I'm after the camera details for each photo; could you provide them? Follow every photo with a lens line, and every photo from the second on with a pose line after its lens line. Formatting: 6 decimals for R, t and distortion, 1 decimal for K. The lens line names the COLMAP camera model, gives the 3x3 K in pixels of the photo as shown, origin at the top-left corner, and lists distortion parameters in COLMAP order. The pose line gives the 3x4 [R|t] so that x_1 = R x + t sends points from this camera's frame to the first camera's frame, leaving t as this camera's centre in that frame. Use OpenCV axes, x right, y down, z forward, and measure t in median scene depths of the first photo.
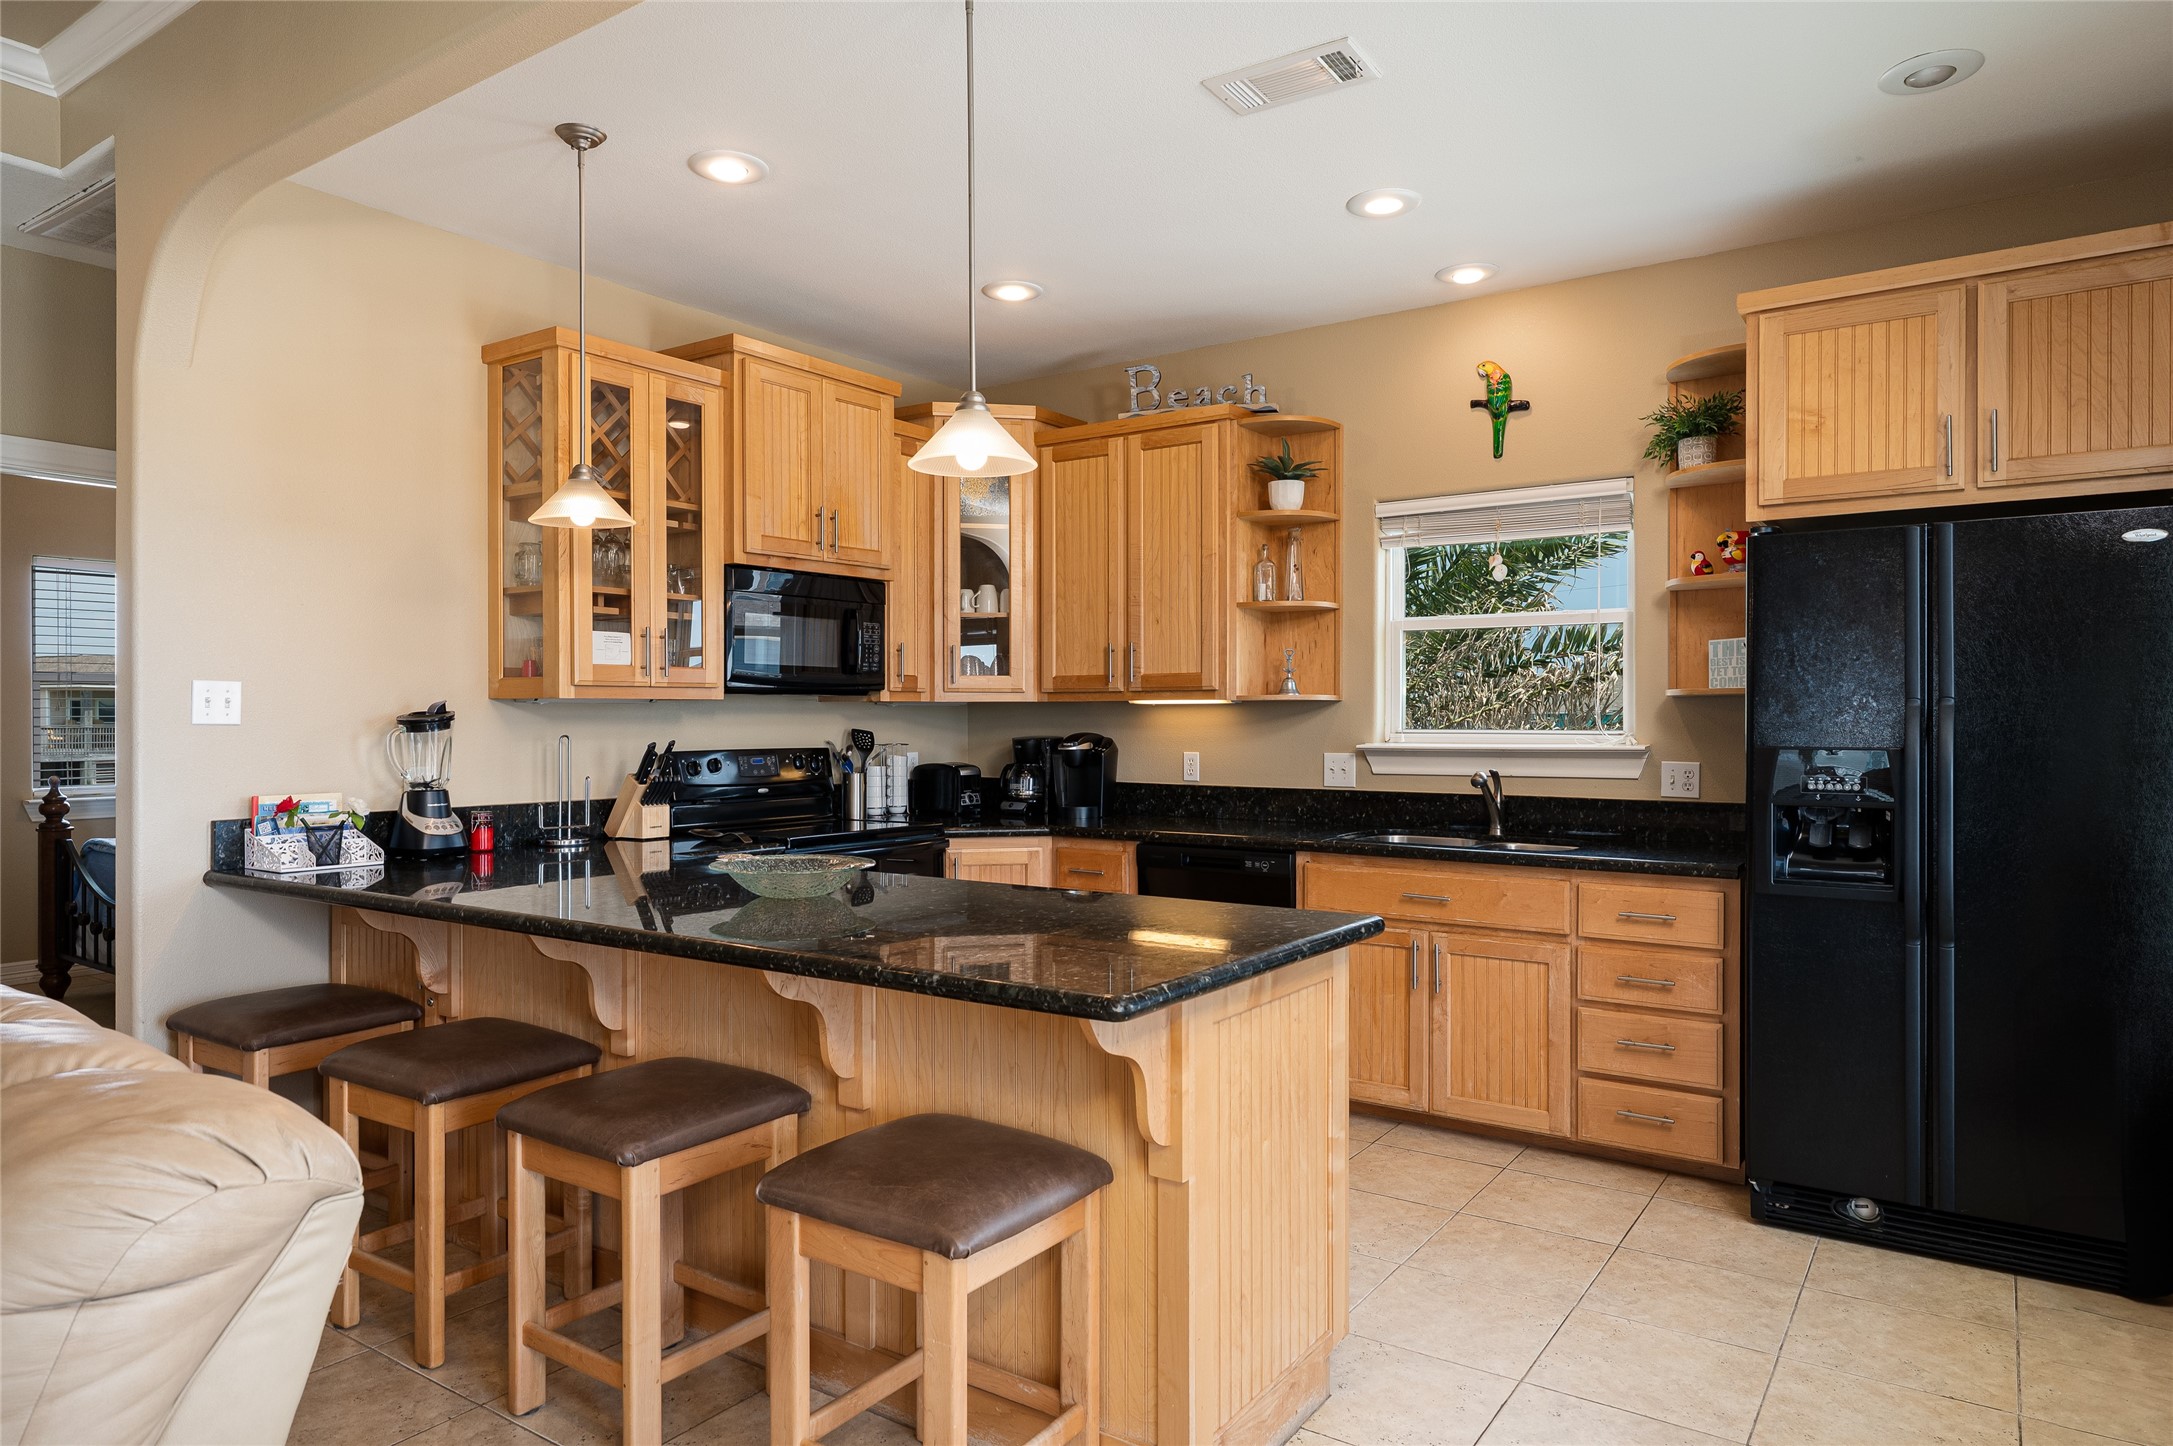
lens RADIAL K [[1287.3, 0, 1106.7], [0, 1287.3, 729.2], [0, 0, 1]] dist [-0.002389, 0.002843]
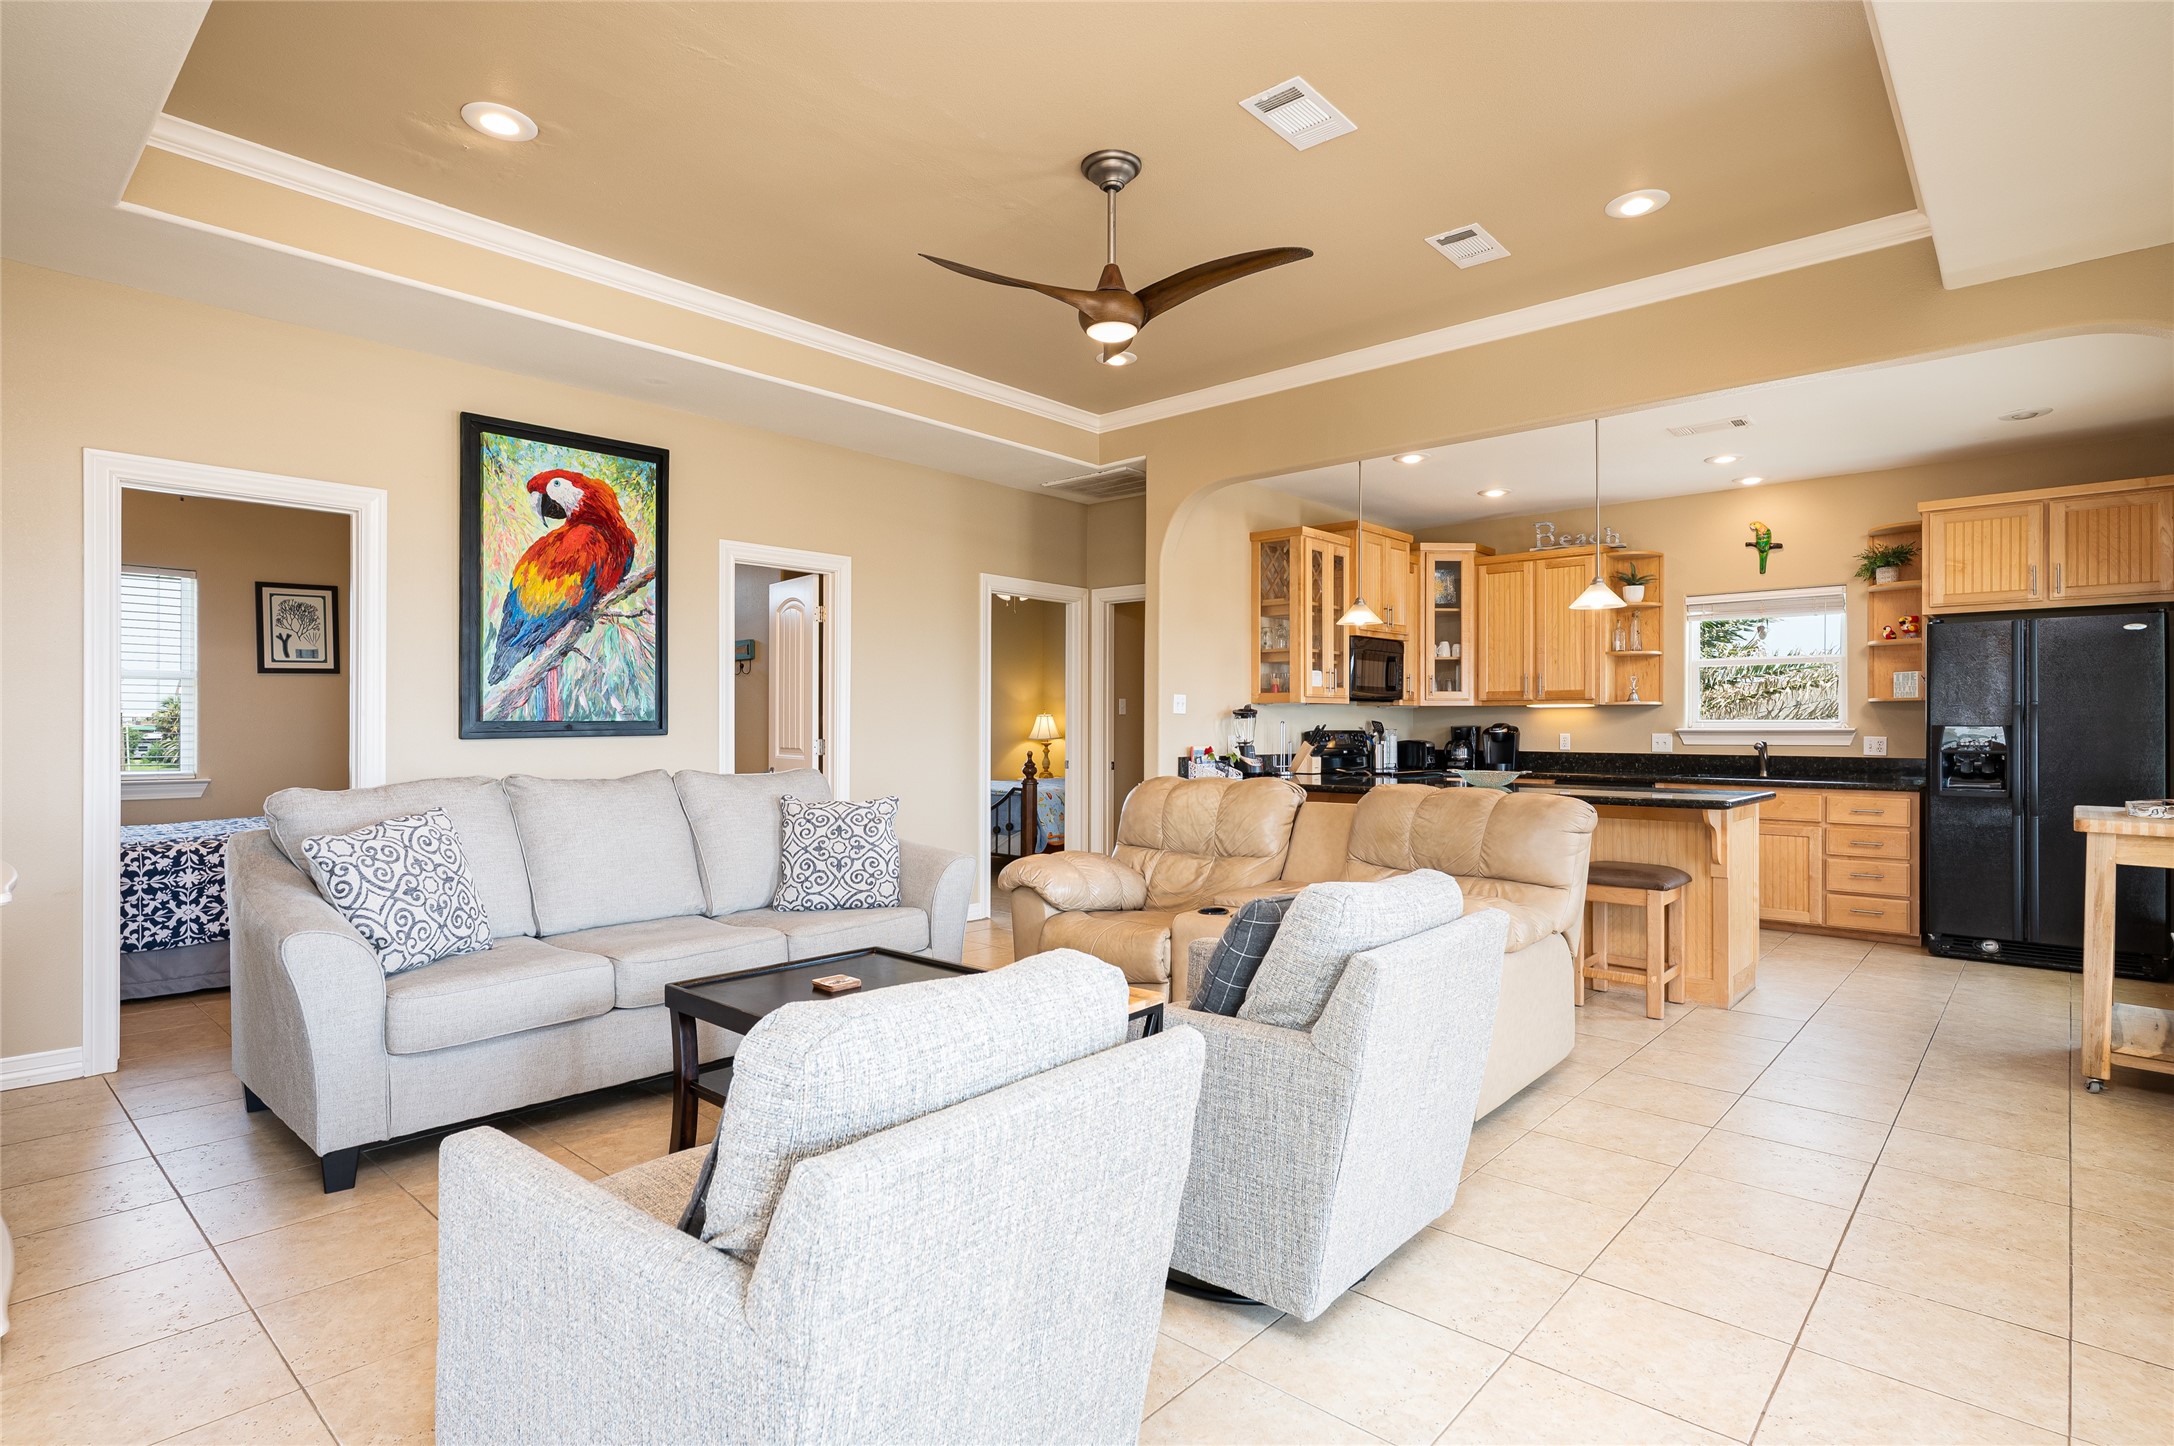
lens RADIAL K [[1084.0, 0, 1093.9], [0, 1084.0, 725.2], [0, 0, 1]] dist [-0.001085, 0.003737]
pose [[0.992072, 0.002149, -0.125651, -0.479282], [-0.003258, 0.999958, -0.008622, 0.025585], [0.125627, 0.008963, 0.992037, -0.704550]]
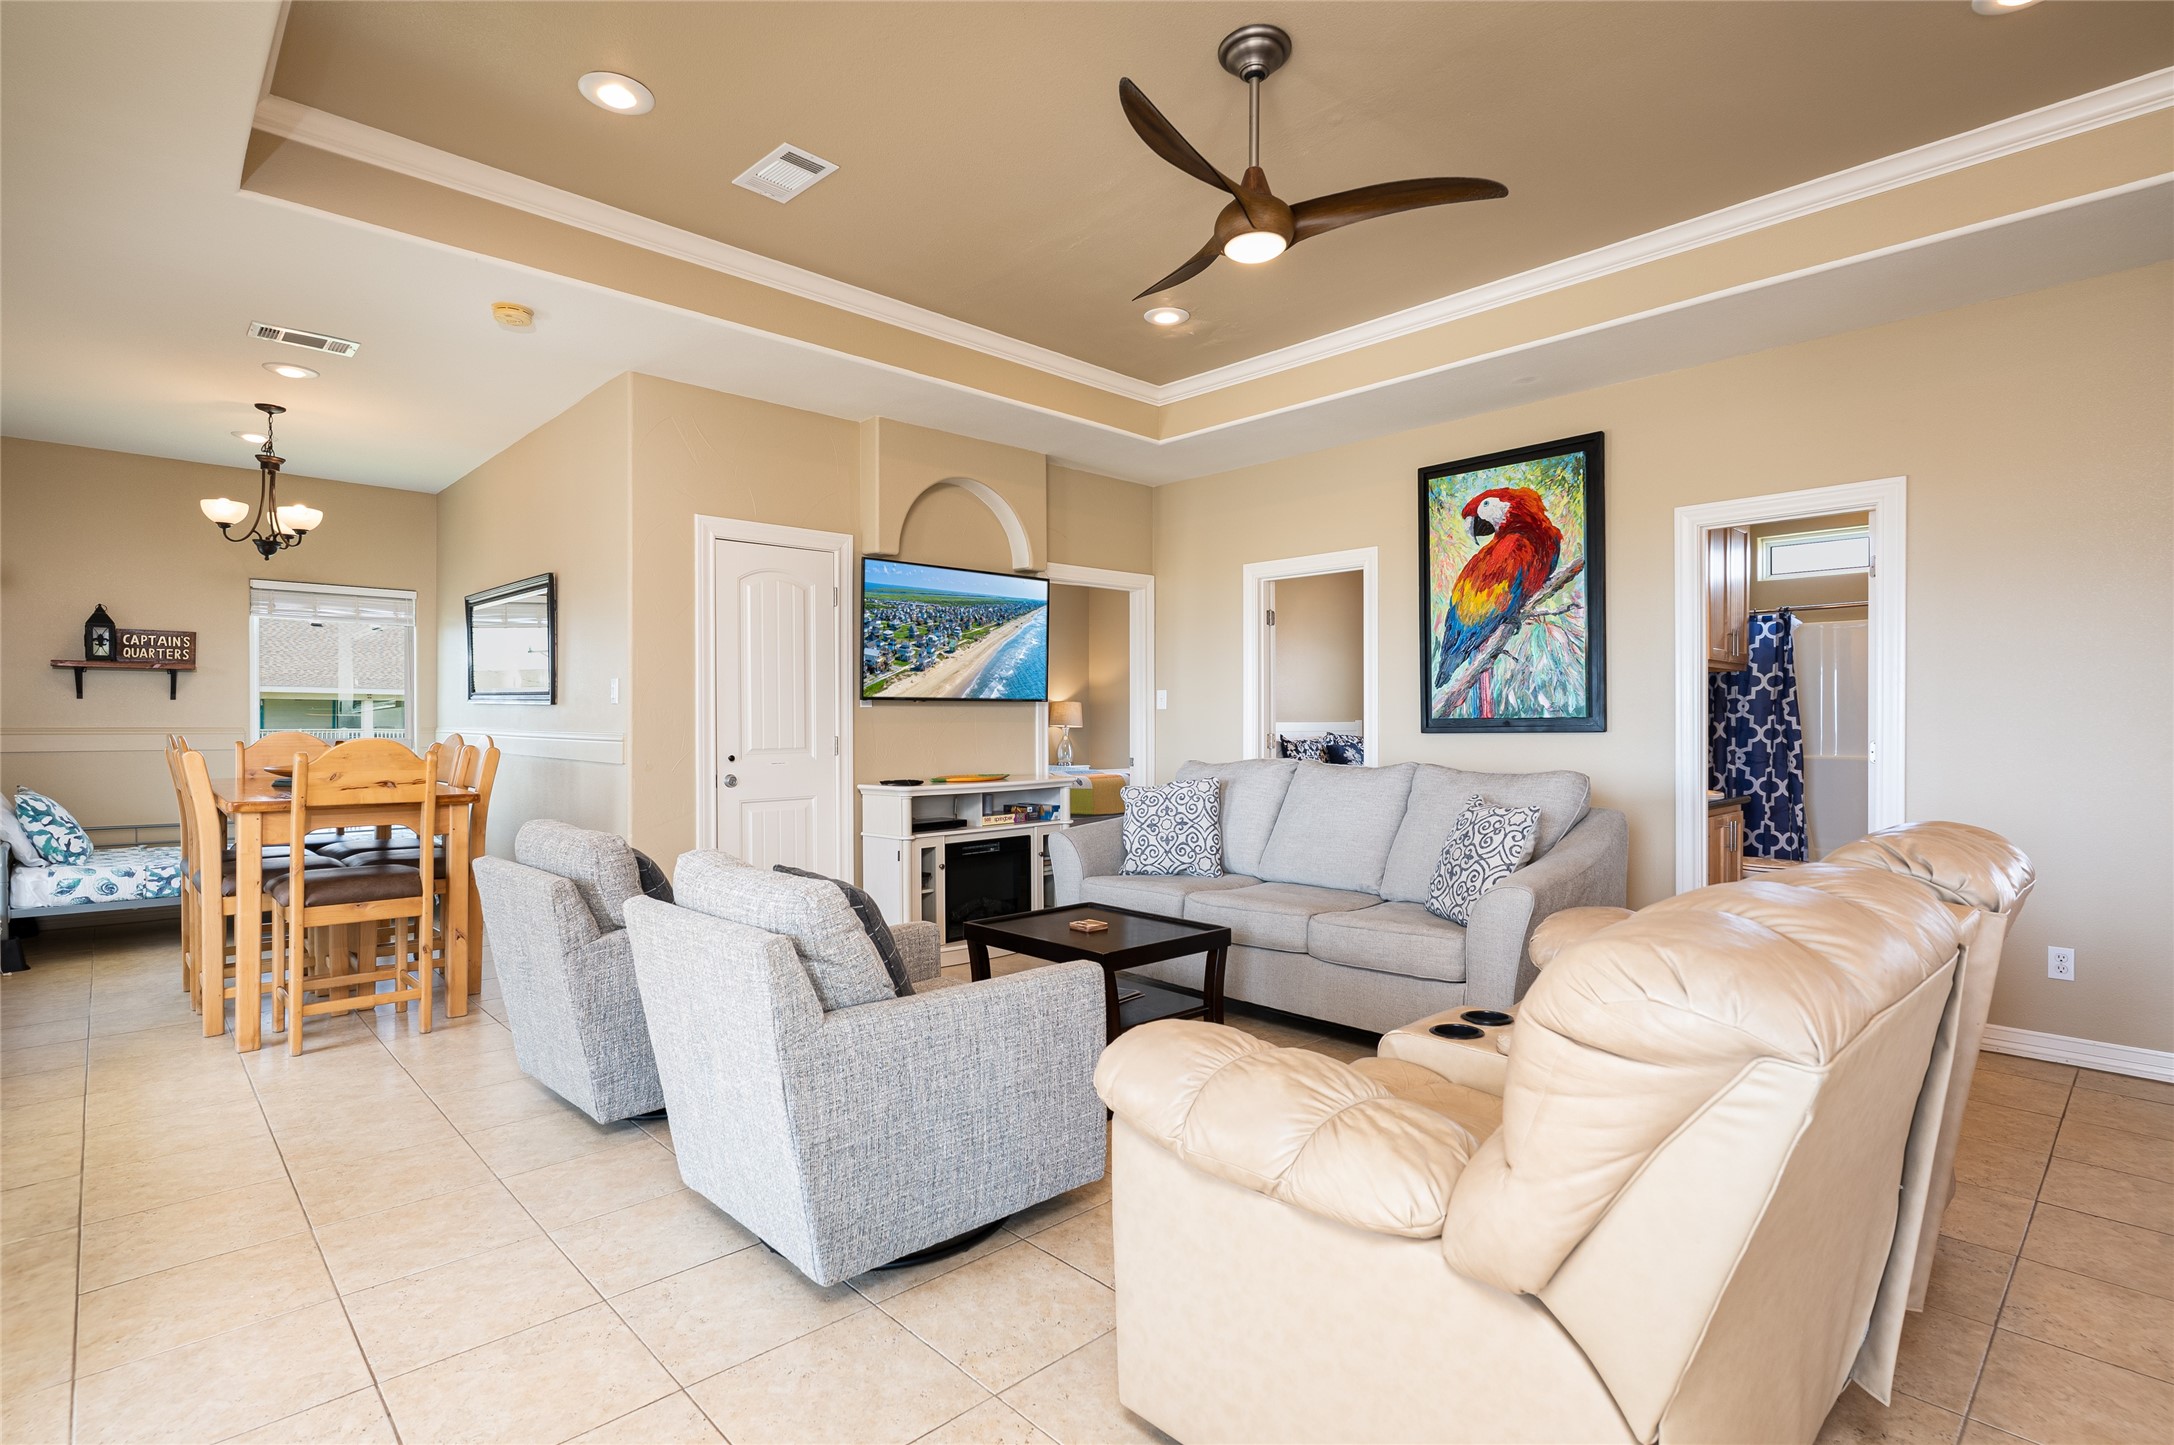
lens RADIAL K [[1045.6, 0, 1086.3], [0, 1045.6, 721.5], [0, 0, 1]] dist [-0.004156, 0.004580]
pose [[-0.206648, -0.001290, -0.978415, 0.100662], [-0.009689, 0.999953, 0.000728, 0.020849], [0.978367, 0.009631, -0.206651, 0.147852]]
